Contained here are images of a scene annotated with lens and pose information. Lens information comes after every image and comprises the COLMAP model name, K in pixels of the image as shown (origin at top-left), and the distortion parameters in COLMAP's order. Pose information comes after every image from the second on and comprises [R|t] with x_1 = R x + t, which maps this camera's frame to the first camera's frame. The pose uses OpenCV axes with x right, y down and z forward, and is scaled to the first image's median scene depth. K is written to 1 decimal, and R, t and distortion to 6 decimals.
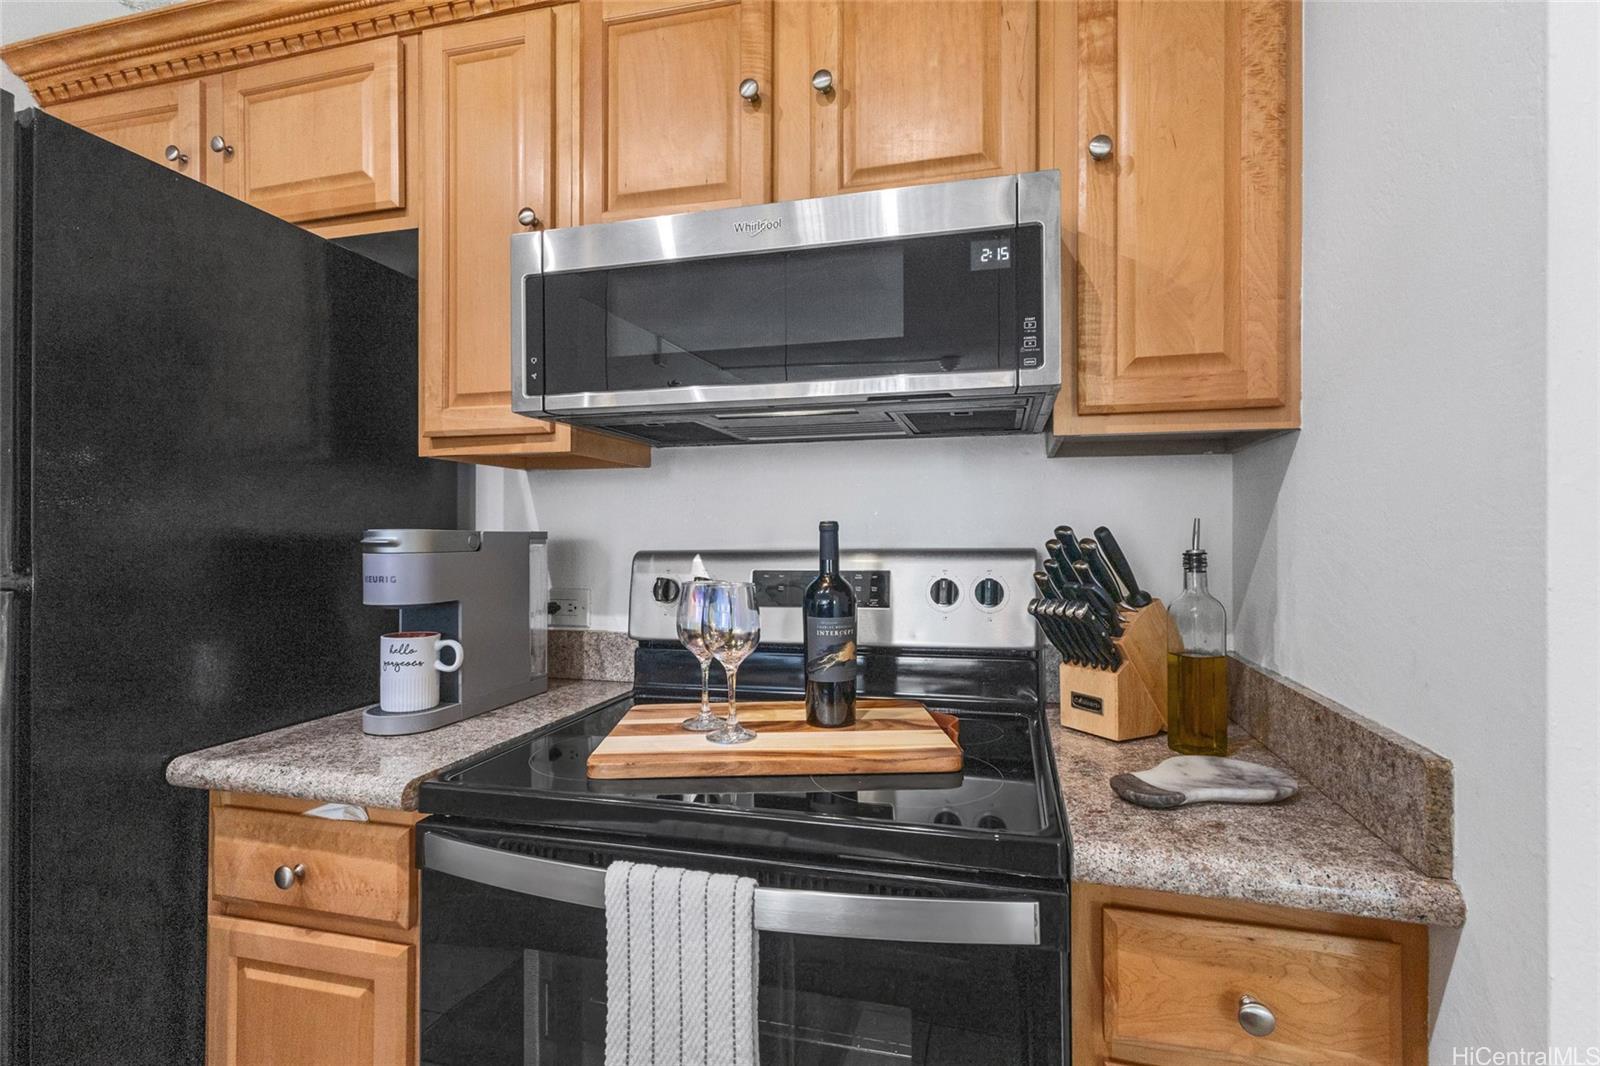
lens RADIAL K [[752.0, 0, 801.3], [0, 752.0, 530.2], [0, 0, 1]] dist [0.001762, 0.000707]
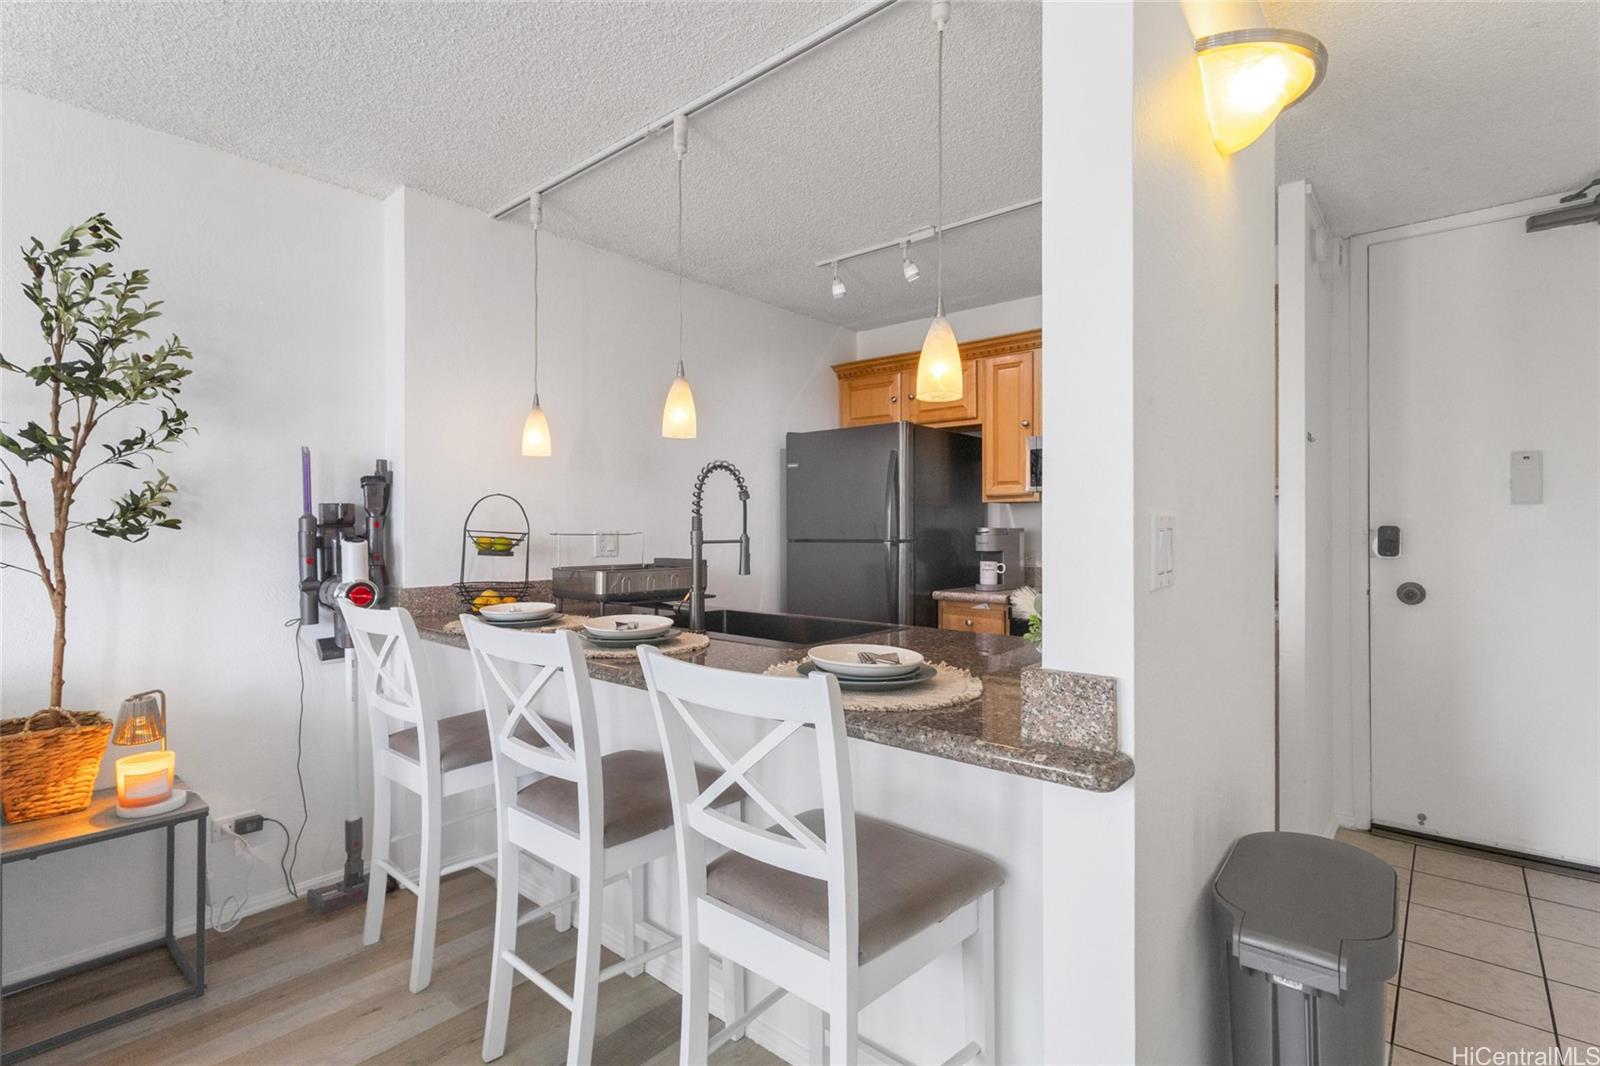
lens RADIAL K [[742.1, 0, 801.8], [0, 742.1, 530.7], [0, 0, 1]] dist [0.000580, 0.000335]
pose [[0.901025, 0.000043, -0.433767, 0.123140], [0.002598, 0.999982, 0.005496, -0.006722], [0.433759, -0.006080, 0.901008, -2.182393]]
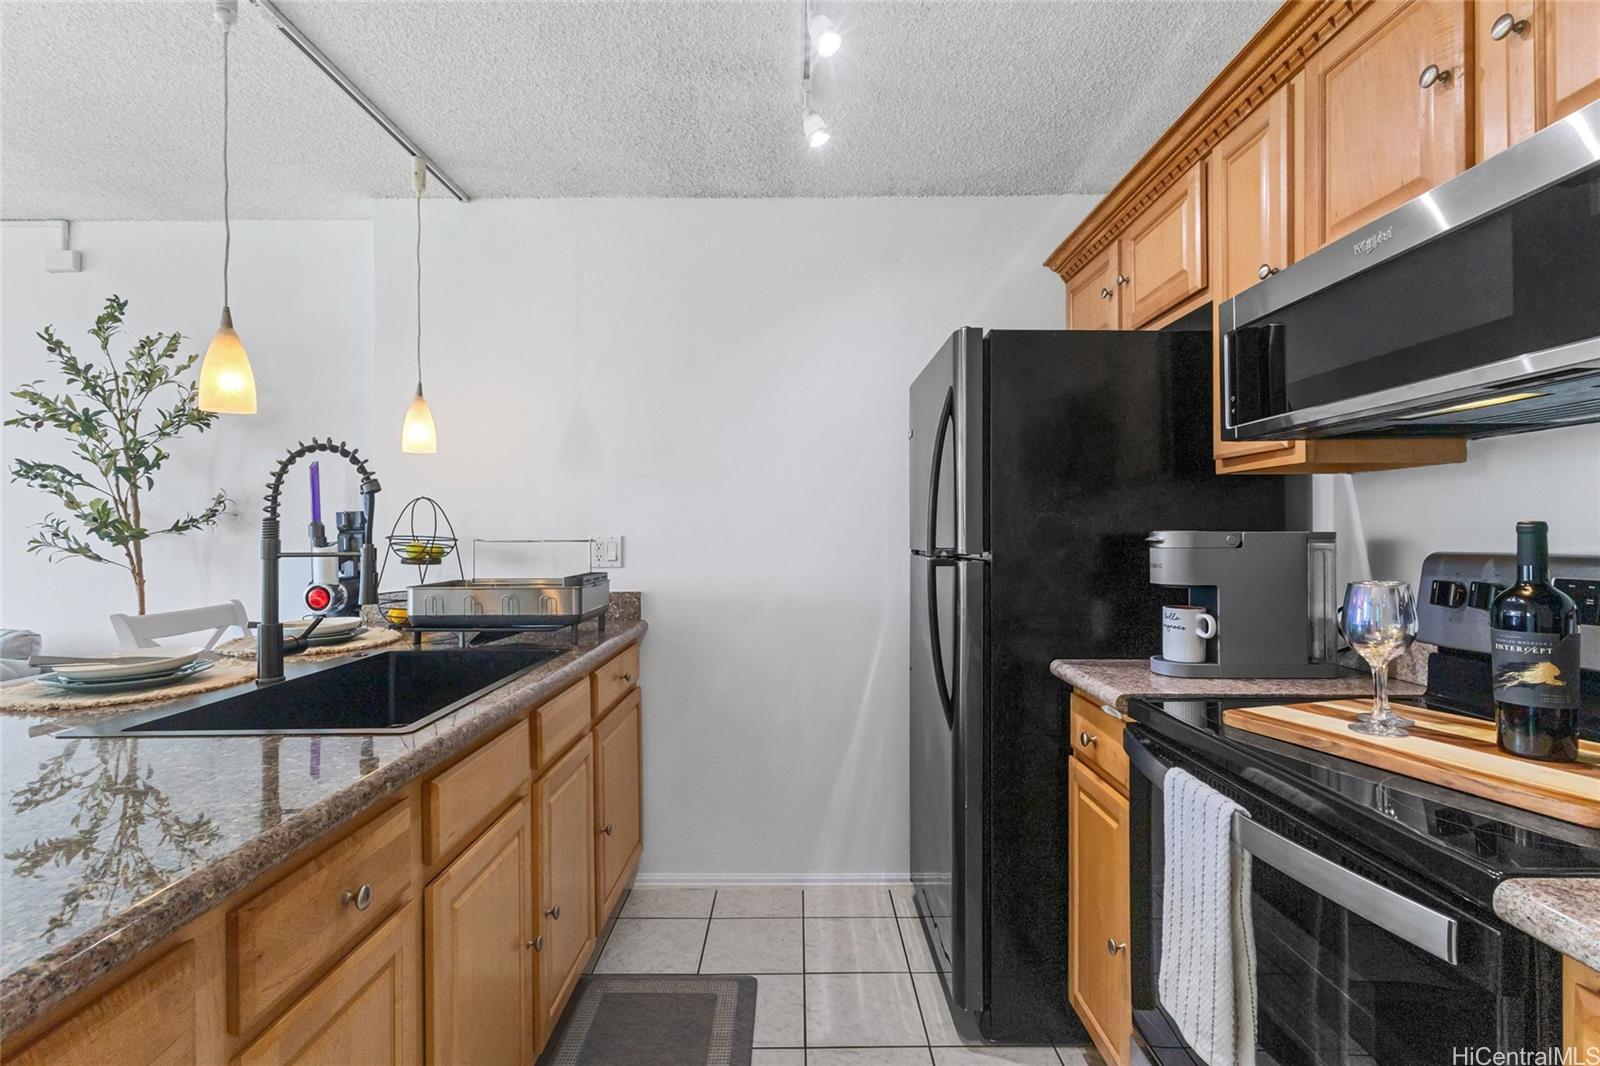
lens RADIAL K [[742.1, 0, 801.8], [0, 742.1, 530.7], [0, 0, 1]] dist [0.000580, 0.000335]
pose [[0.262003, -0.002102, -0.965065, 0.622254], [0.006857, 0.999976, -0.000317, -0.006301], [0.965043, -0.006534, 0.262011, -0.031467]]
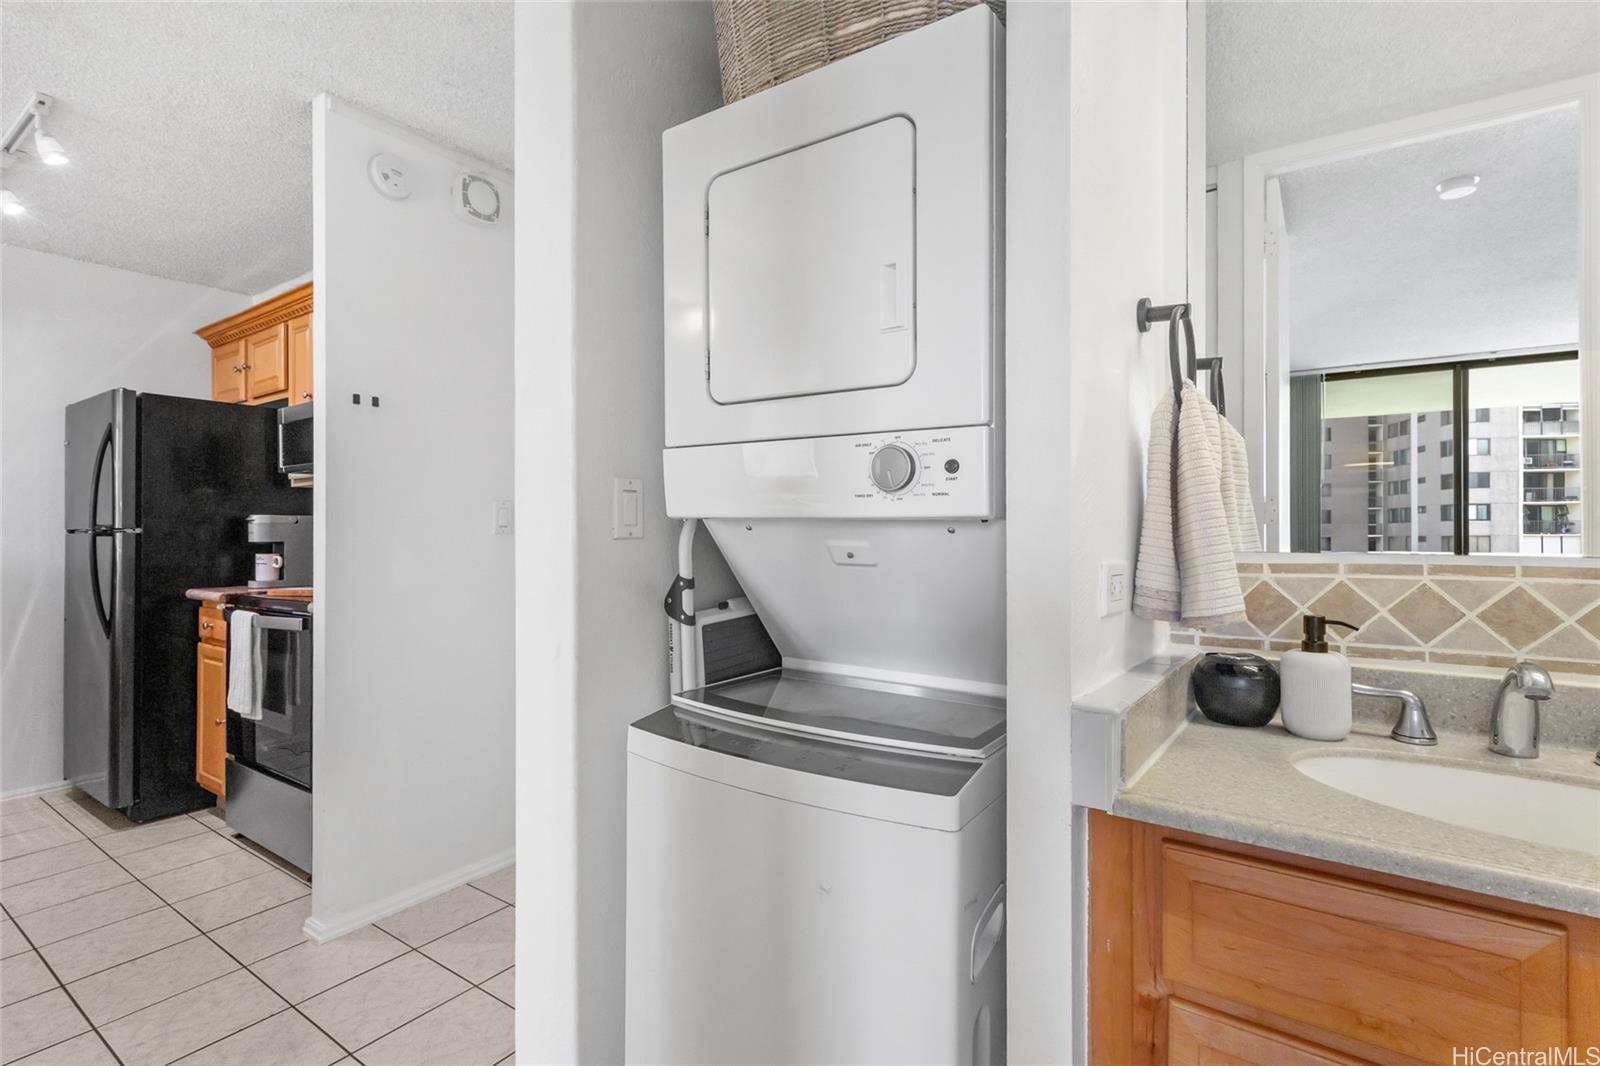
lens RADIAL K [[752.0, 0, 801.3], [0, 752.0, 530.2], [0, 0, 1]] dist [0.001762, 0.000707]
pose [[0.938317, -0.001320, -0.345775, 2.283705], [0.002053, 0.999996, 0.001754, 0.054201], [0.345771, -0.002356, 0.938316, -0.906772]]
